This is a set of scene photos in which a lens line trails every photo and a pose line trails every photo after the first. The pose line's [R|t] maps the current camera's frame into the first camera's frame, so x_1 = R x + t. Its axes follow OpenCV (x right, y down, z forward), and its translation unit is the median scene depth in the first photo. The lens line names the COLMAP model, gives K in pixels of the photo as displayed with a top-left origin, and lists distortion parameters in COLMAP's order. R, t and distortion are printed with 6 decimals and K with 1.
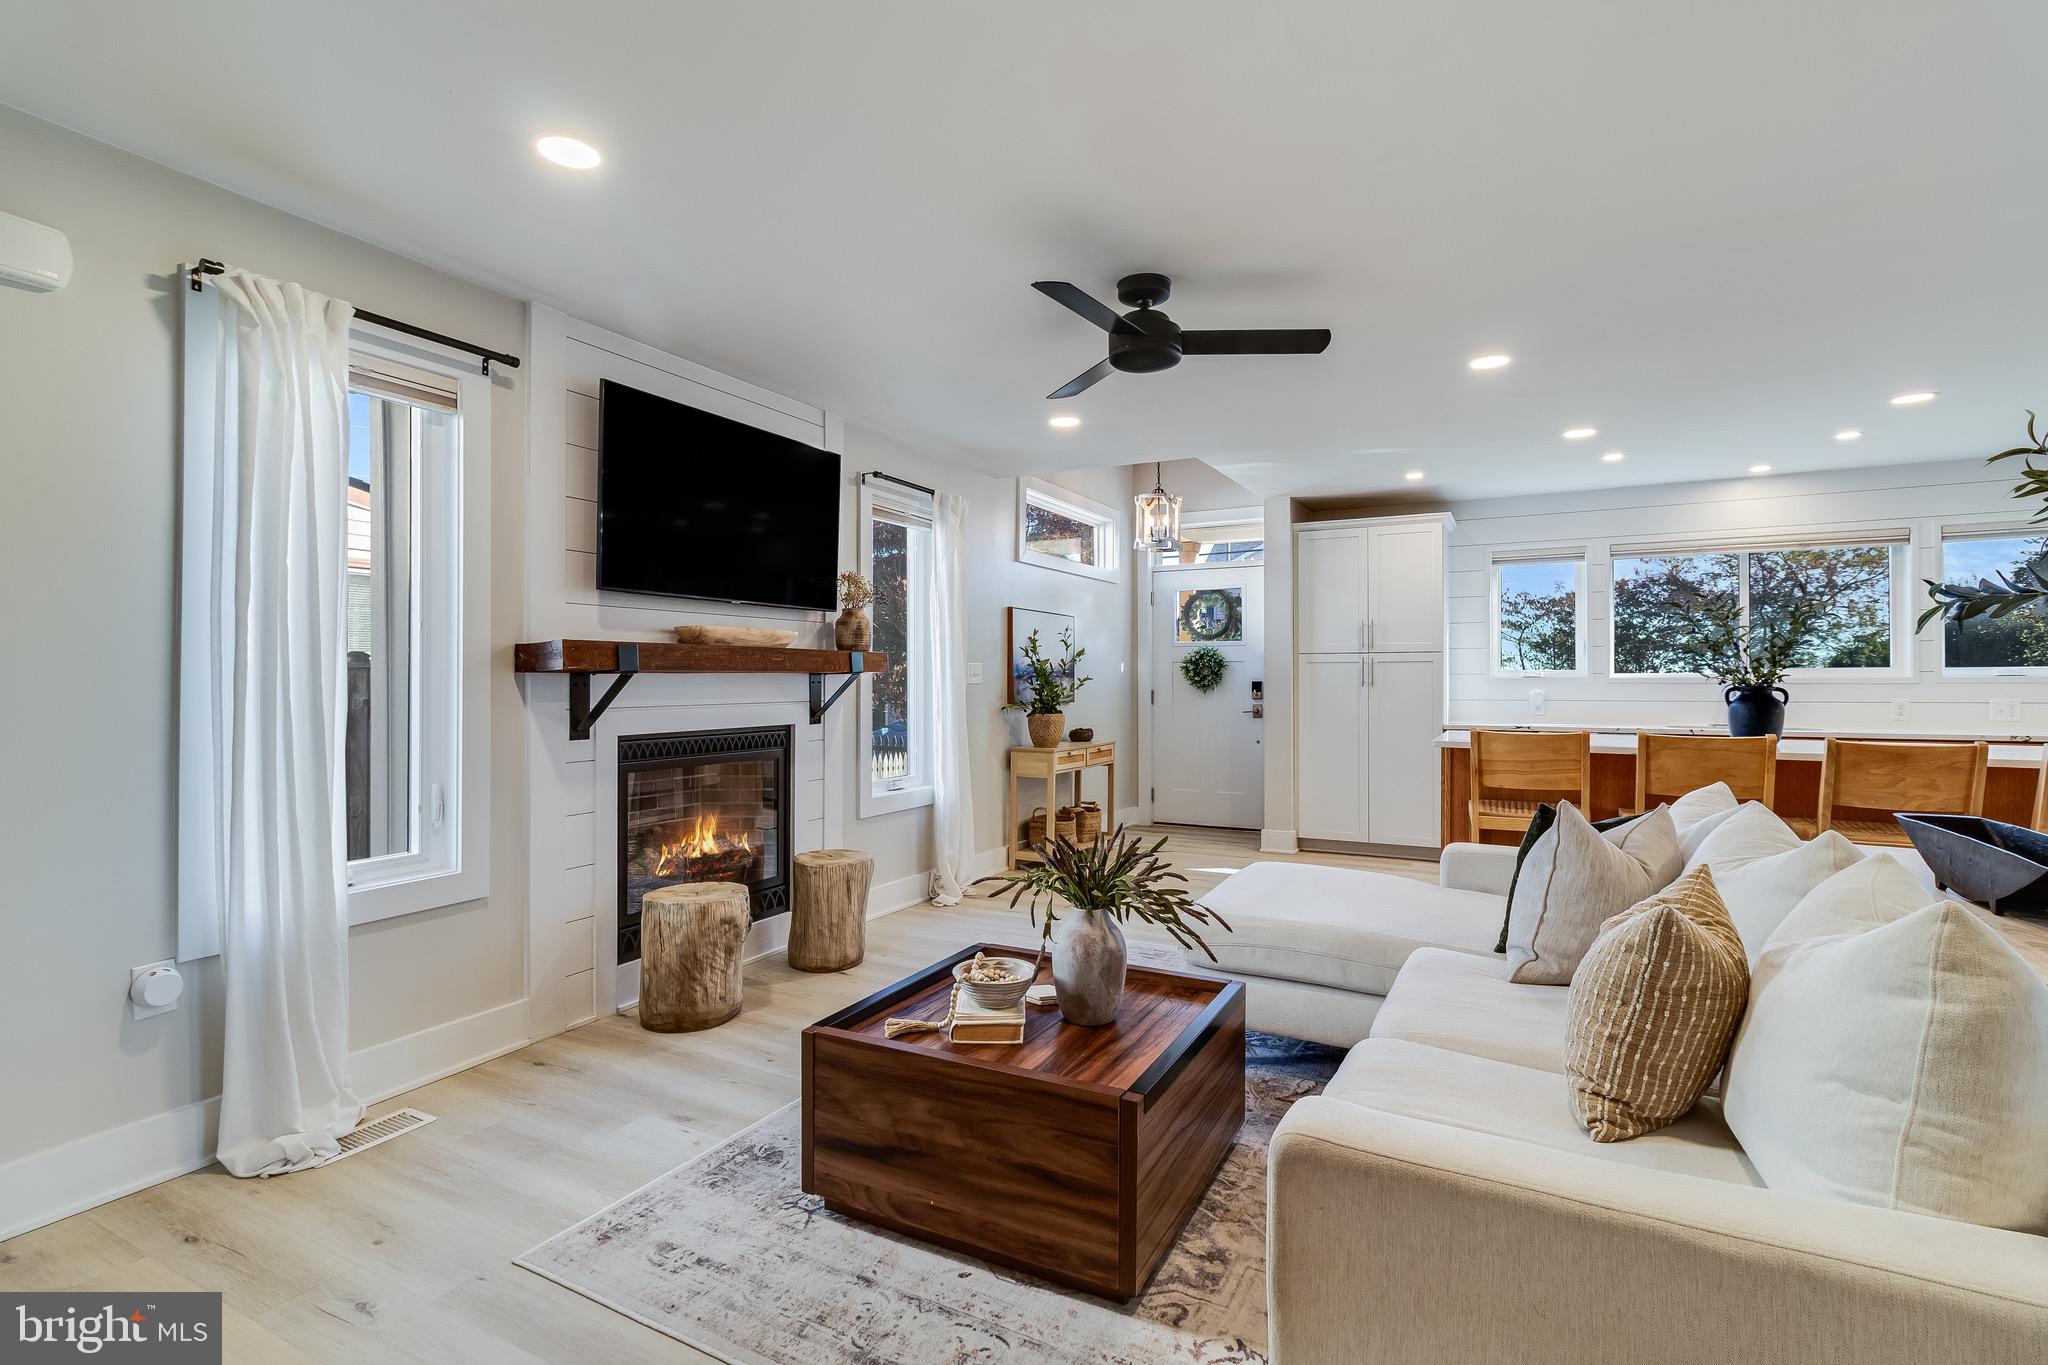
lens RADIAL K [[946.6, 0, 1023.5], [0, 946.6, 670.2], [0, 0, 1]] dist [0.002038, 0.000088]
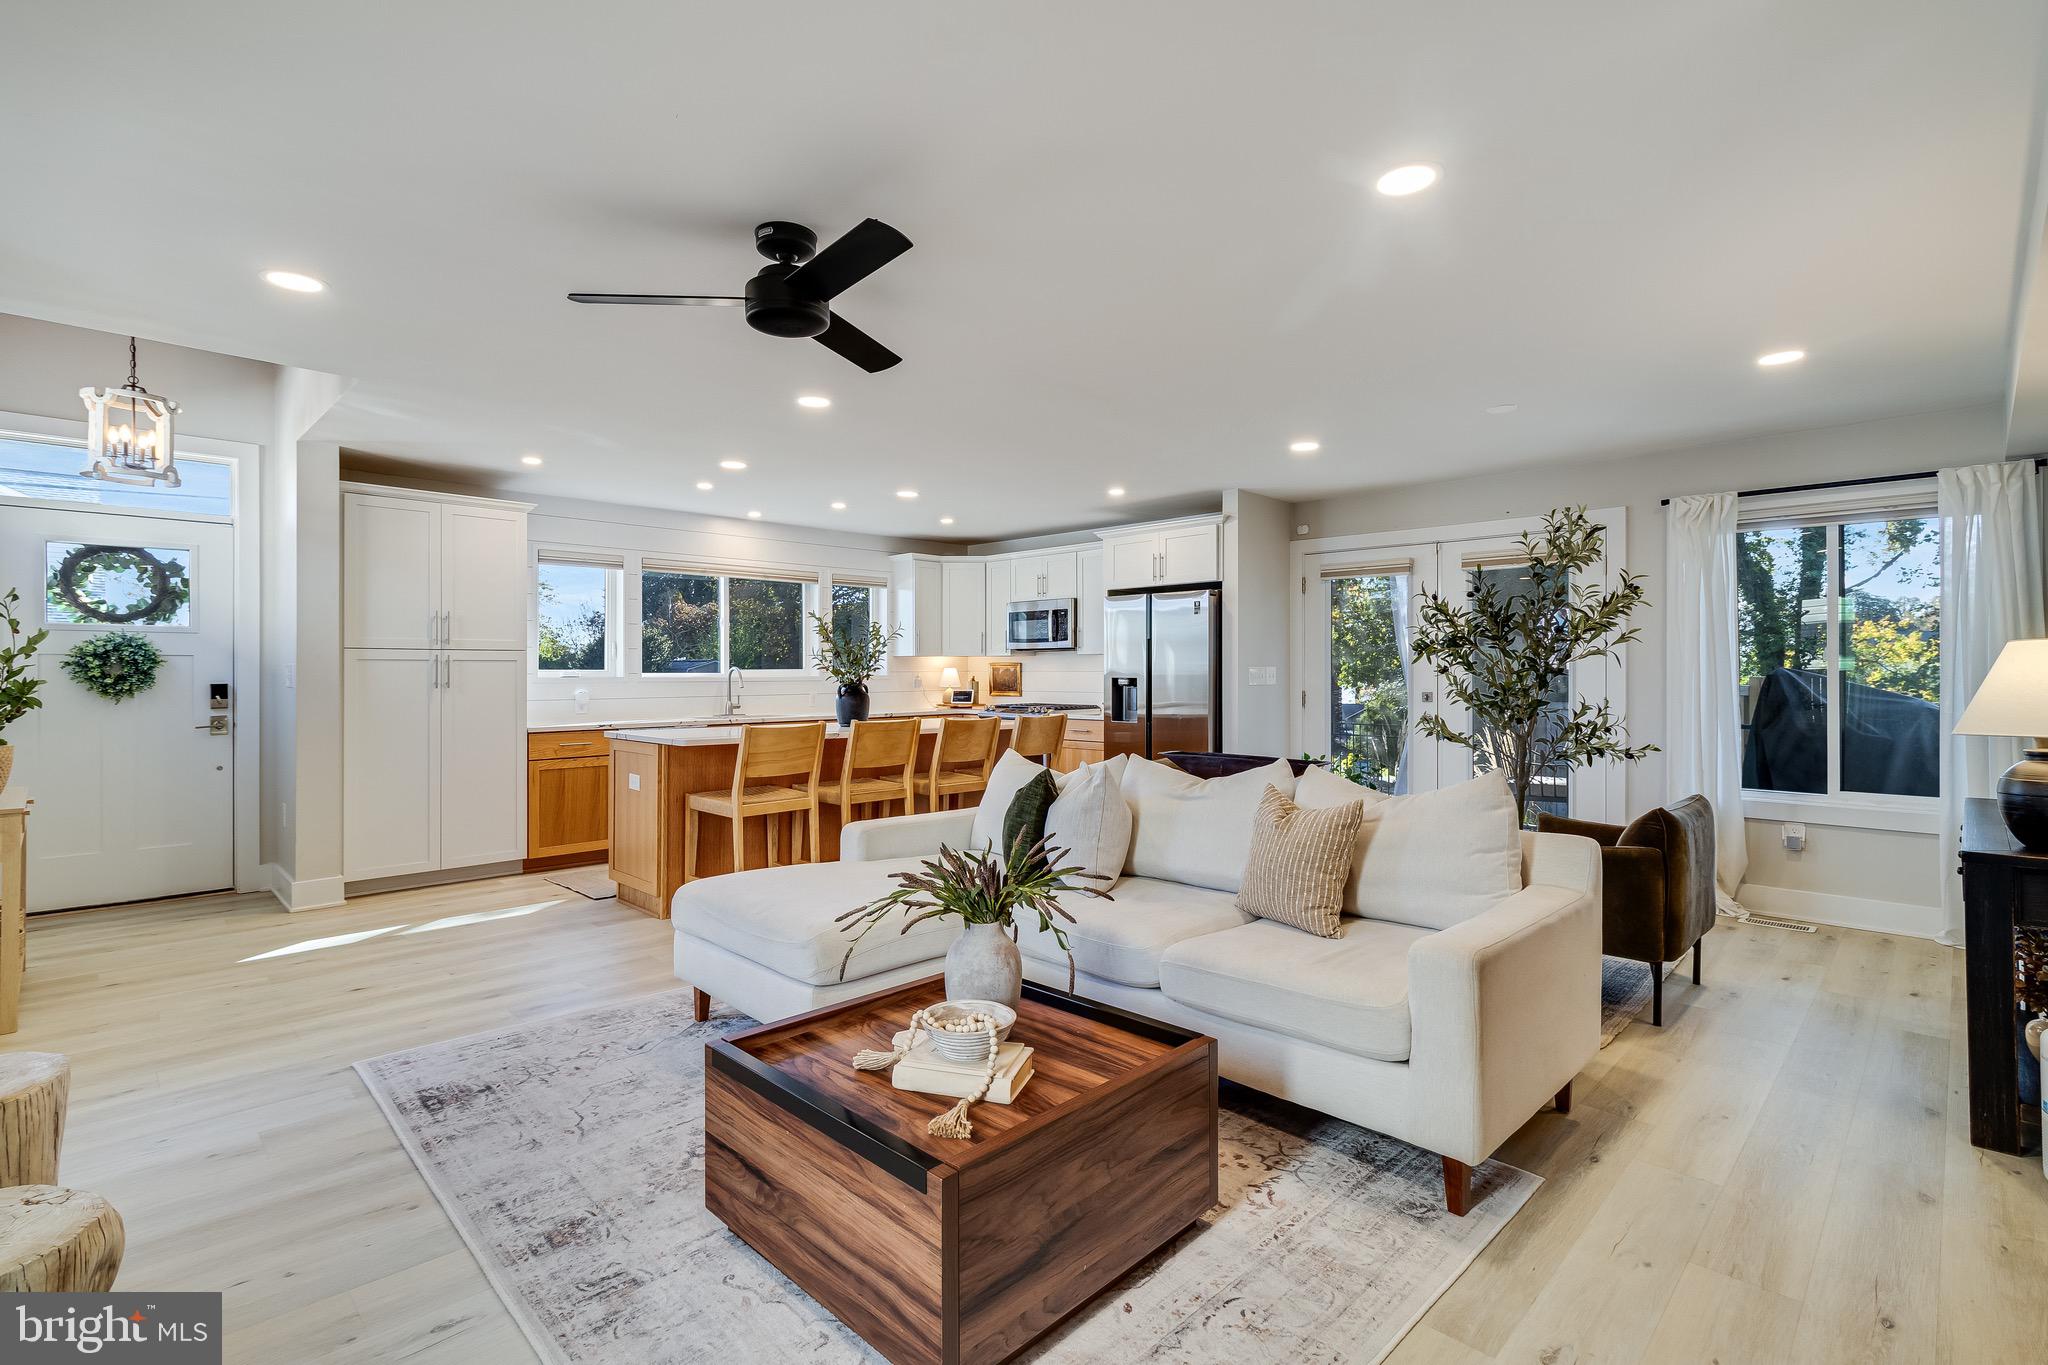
lens RADIAL K [[946.6, 0, 1023.5], [0, 946.6, 670.2], [0, 0, 1]] dist [0.002038, 0.000088]
pose [[0.293496, 0.004761, 0.955948, -0.454029], [-0.006183, 0.999976, -0.003082, -0.000180], [-0.955940, -0.005006, 0.293518, 0.370983]]
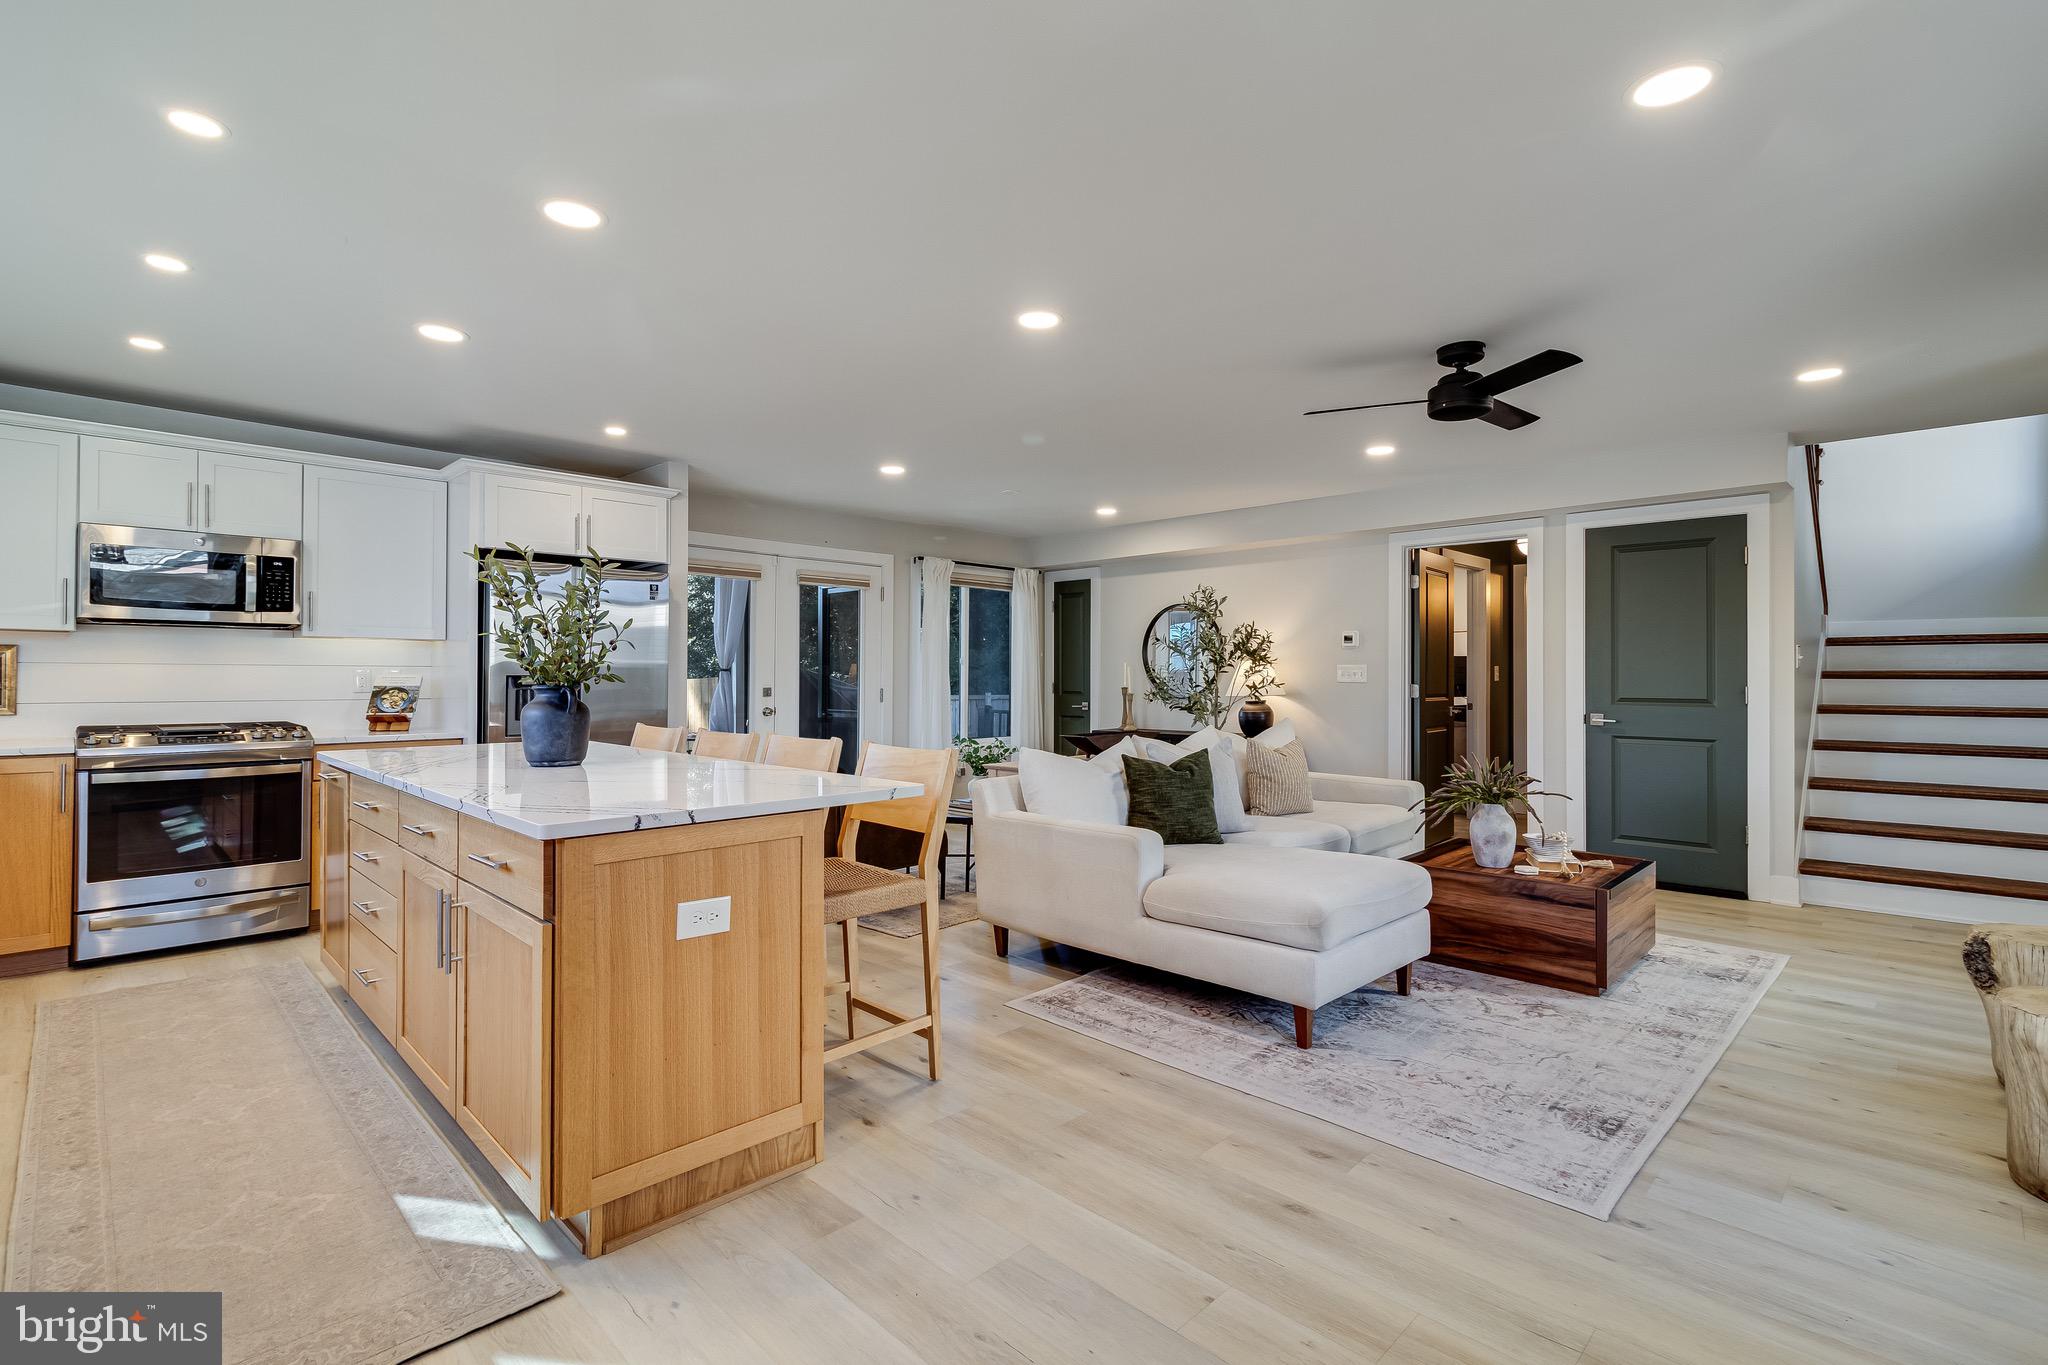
lens RADIAL K [[937.7, 0, 1029.8], [0, 937.7, 666.9], [0, 0, 1]] dist [0.001876, -0.000436]
pose [[-0.957103, 0.000530, 0.289748, 0.215458], [-0.003791, 0.999890, -0.014350, 0.010516], [-0.289724, -0.014833, -0.956995, 1.608713]]
